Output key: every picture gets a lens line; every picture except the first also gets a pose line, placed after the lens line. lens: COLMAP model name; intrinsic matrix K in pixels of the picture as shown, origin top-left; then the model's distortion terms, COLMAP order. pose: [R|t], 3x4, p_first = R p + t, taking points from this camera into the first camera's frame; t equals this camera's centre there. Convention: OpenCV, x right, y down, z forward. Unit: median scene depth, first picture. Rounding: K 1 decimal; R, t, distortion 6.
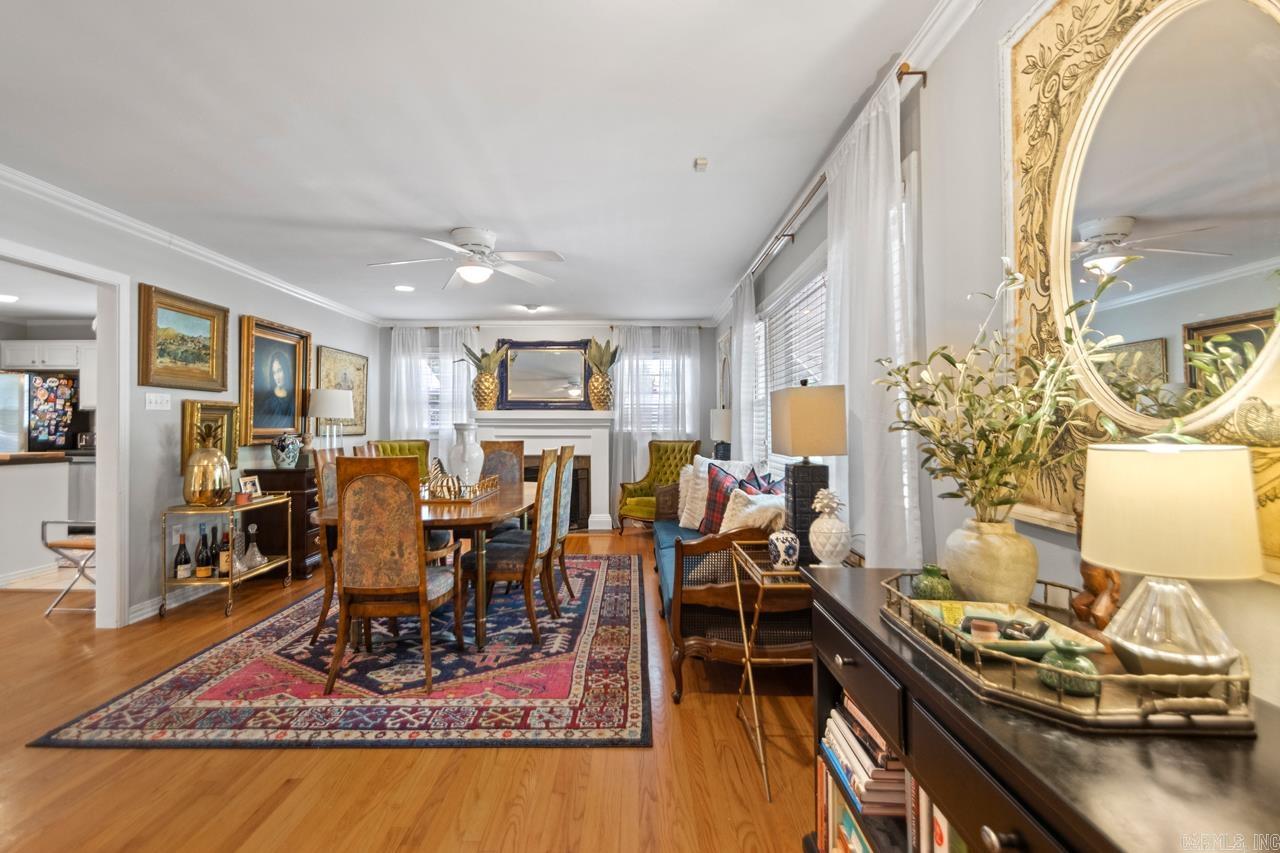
lens RADIAL K [[624.7, 0, 582.4], [0, 624.7, 428.9], [0, 0, 1]] dist [0.025588, 0.000259]
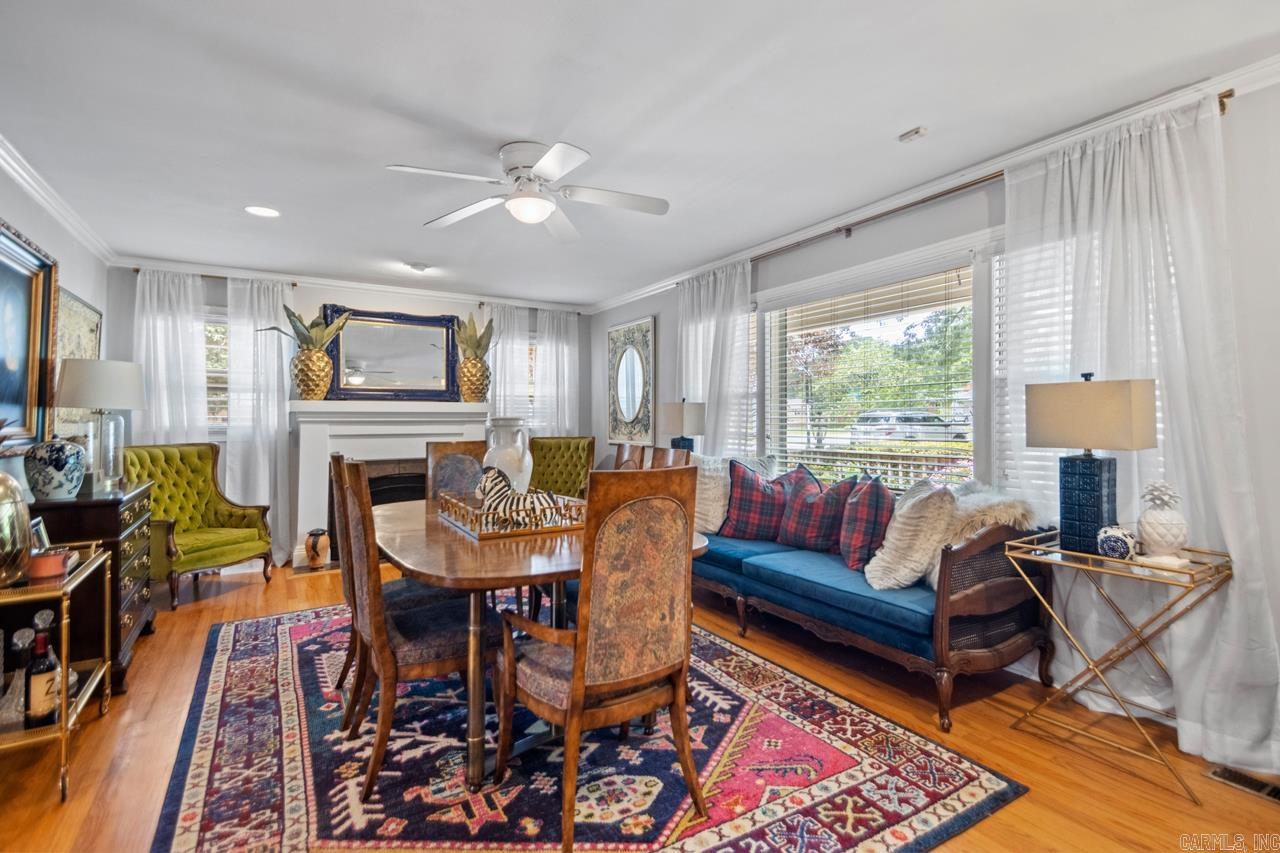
lens RADIAL K [[637.1, 0, 621.9], [0, 637.1, 418.8], [0, 0, 1]] dist [0.028442, -0.000593]
pose [[0.831451, -0.001795, 0.555595, -0.589767], [0.006617, 0.999956, -0.006671, -0.001955], [-0.555558, 0.009223, 0.831426, 0.393026]]
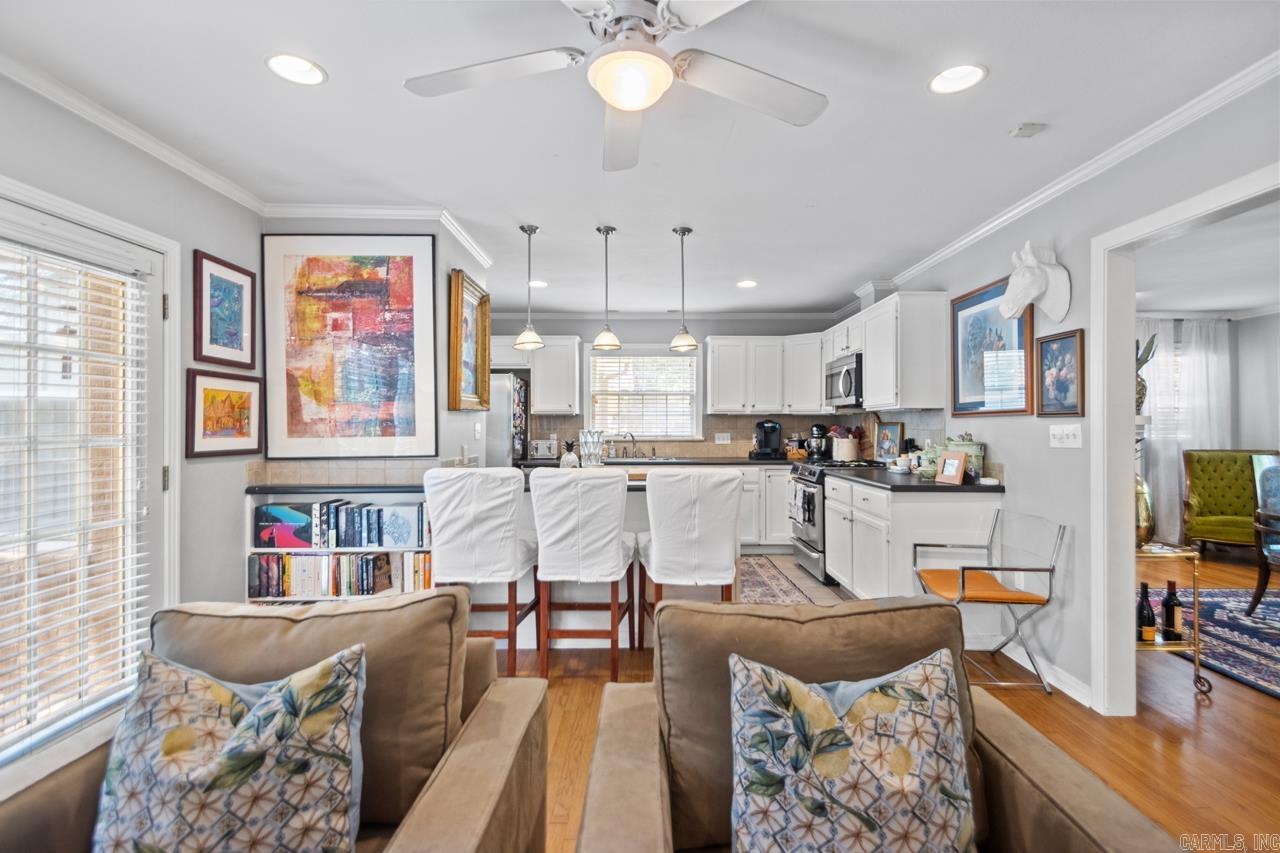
lens RADIAL K [[607.2, 0, 578.7], [0, 607.2, 422.5], [0, 0, 1]] dist [0.002433, -0.000770]
pose [[0.999978, 0.001392, -0.006492, -1.501361], [-0.001485, 0.999898, -0.014200, -0.014867], [0.006471, 0.014210, 0.999878, 0.328520]]
